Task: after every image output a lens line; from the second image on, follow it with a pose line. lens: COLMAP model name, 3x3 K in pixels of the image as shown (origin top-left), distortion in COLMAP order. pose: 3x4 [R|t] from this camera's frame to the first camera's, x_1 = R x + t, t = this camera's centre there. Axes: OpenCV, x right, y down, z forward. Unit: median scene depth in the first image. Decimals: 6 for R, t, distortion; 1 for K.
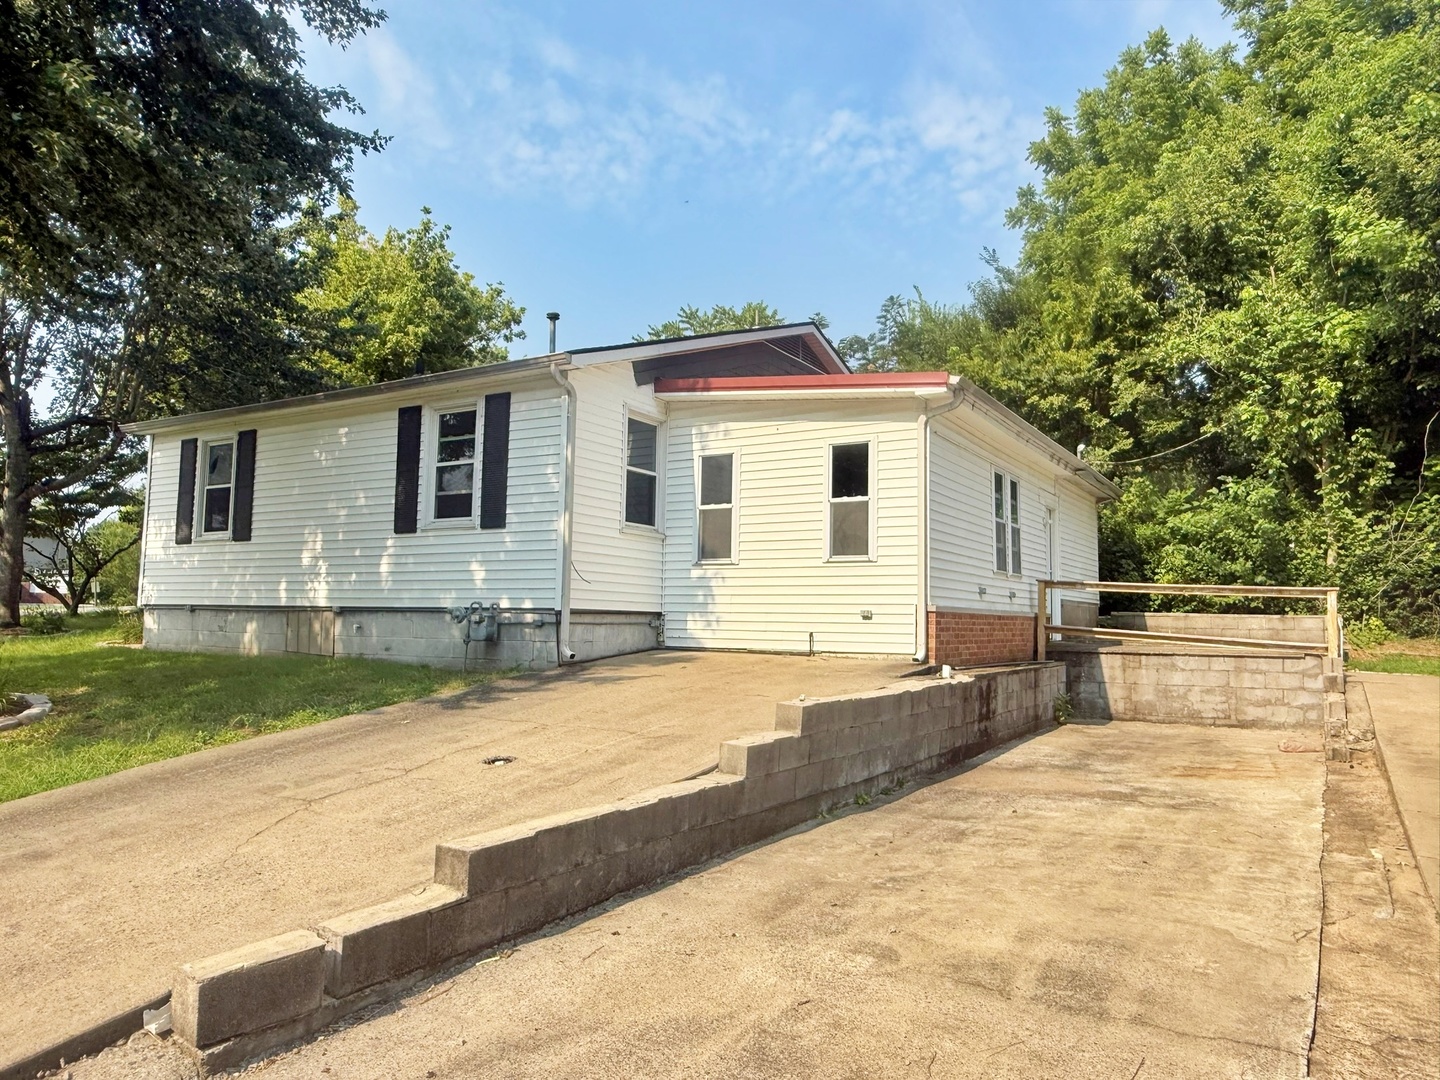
lens RADIAL K [[992.6, 0, 717.9], [0, 992.6, 533.7], [0, 0, 1]] dist [-0.008099, -0.000702]
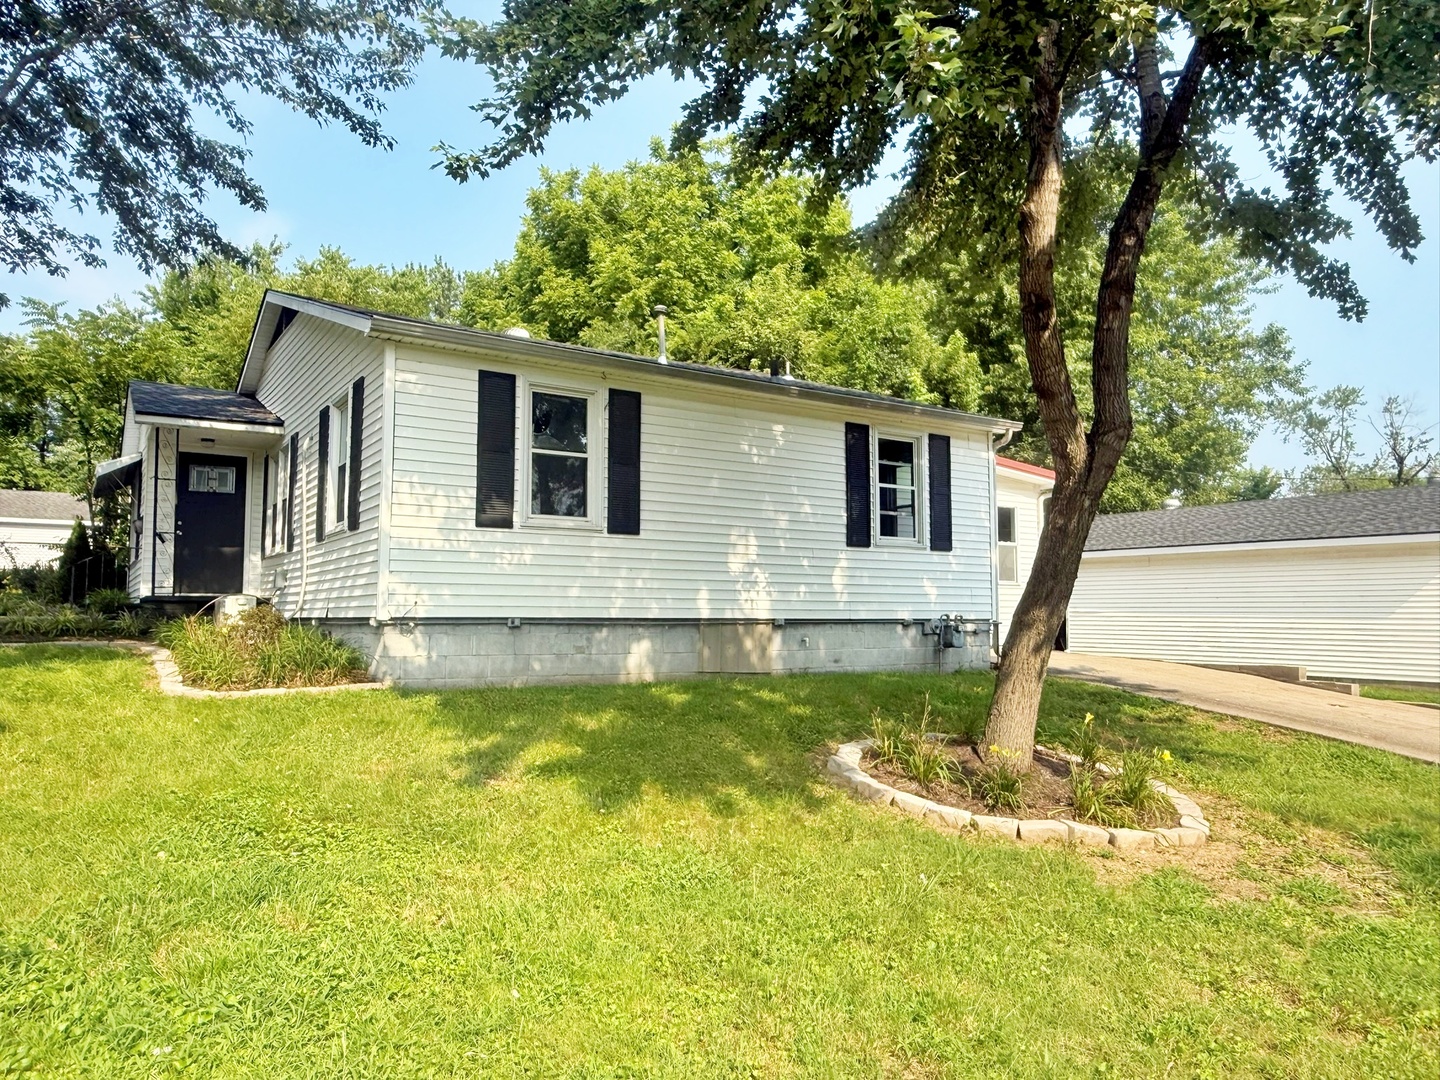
lens RADIAL K [[992.6, 0, 716.7], [0, 992.6, 544.5], [0, 0, 1]] dist [-0.008099, -0.000702]
pose [[0.425859, 0.066437, 0.902347, -1.236937], [-0.059915, 0.997182, -0.045142, 0.049390], [-0.902803, -0.034840, 0.428640, 0.658126]]
